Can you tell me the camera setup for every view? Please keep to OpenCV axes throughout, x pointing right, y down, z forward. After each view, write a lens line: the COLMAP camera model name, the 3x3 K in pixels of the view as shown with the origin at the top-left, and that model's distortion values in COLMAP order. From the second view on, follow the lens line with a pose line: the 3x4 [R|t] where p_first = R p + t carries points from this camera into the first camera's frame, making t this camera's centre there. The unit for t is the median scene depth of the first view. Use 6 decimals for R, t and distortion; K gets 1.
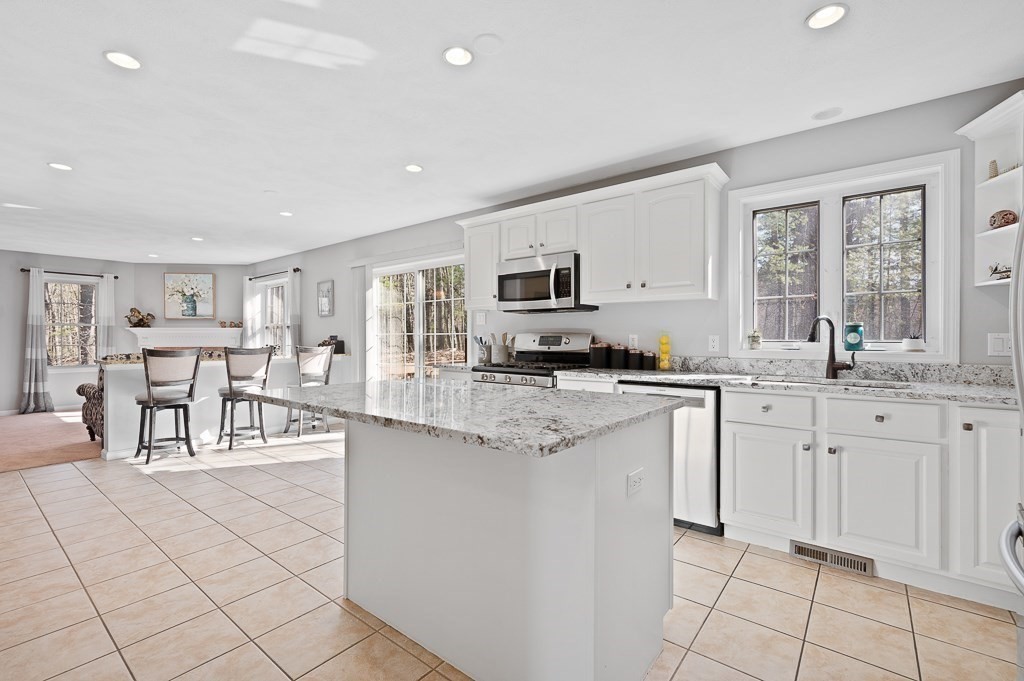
lens RADIAL K [[447.5, 0, 510.2], [0, 447.5, 341.0], [0, 0, 1]] dist [0.001433, -0.000426]
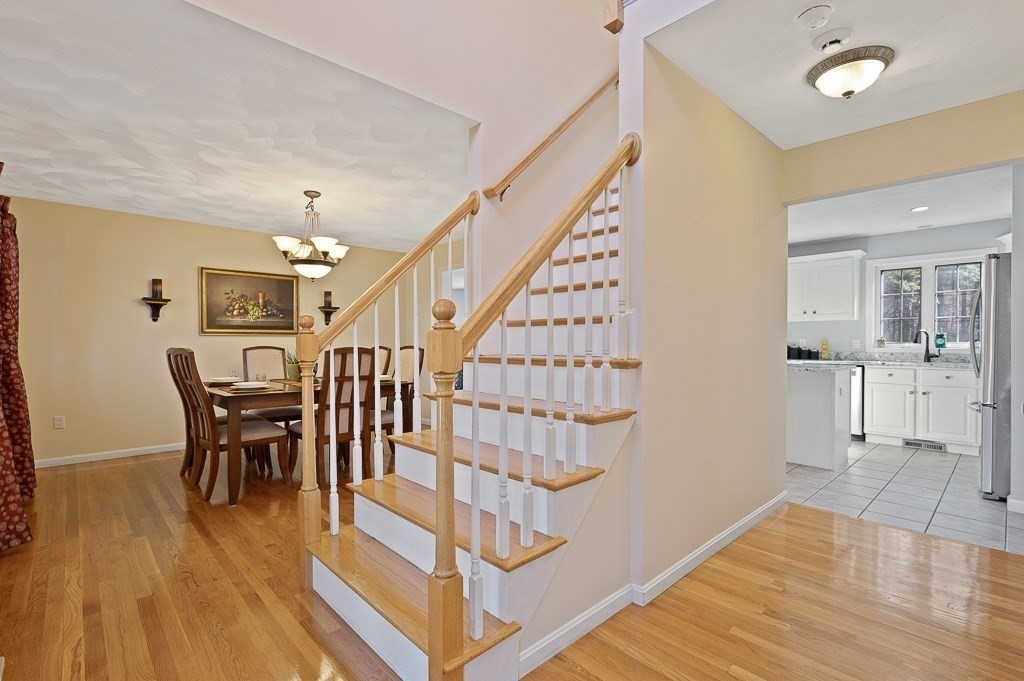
lens RADIAL K [[467.1, 0, 506.1], [0, 467.1, 346.7], [0, 0, 1]] dist [-0.000087, 0.000193]
pose [[0.988412, 0.002419, -0.151773, -0.737983], [-0.001672, 0.999986, 0.005050, 0.009362], [0.151783, -0.004738, 0.988402, -1.211520]]
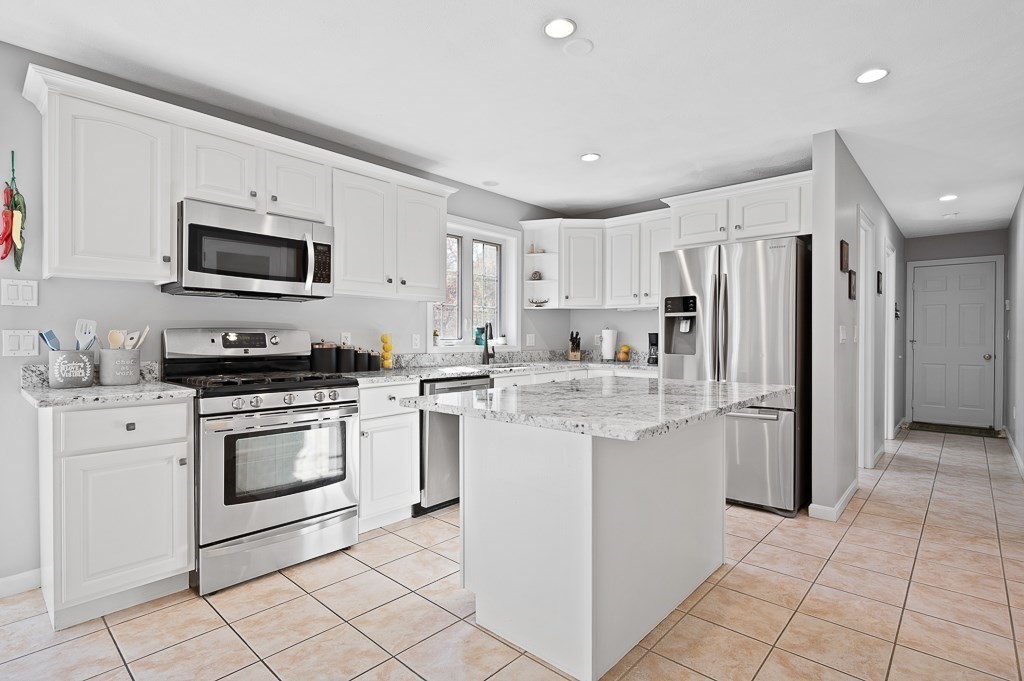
lens RADIAL K [[497.3, 0, 511.7], [0, 497.3, 339.3], [0, 0, 1]] dist [-0.002235, -0.000358]
pose [[0.068578, -0.003559, 0.997639, -0.857592], [0.006170, 0.999976, 0.003143, -0.002381], [-0.997627, 0.005940, 0.068598, 0.772644]]
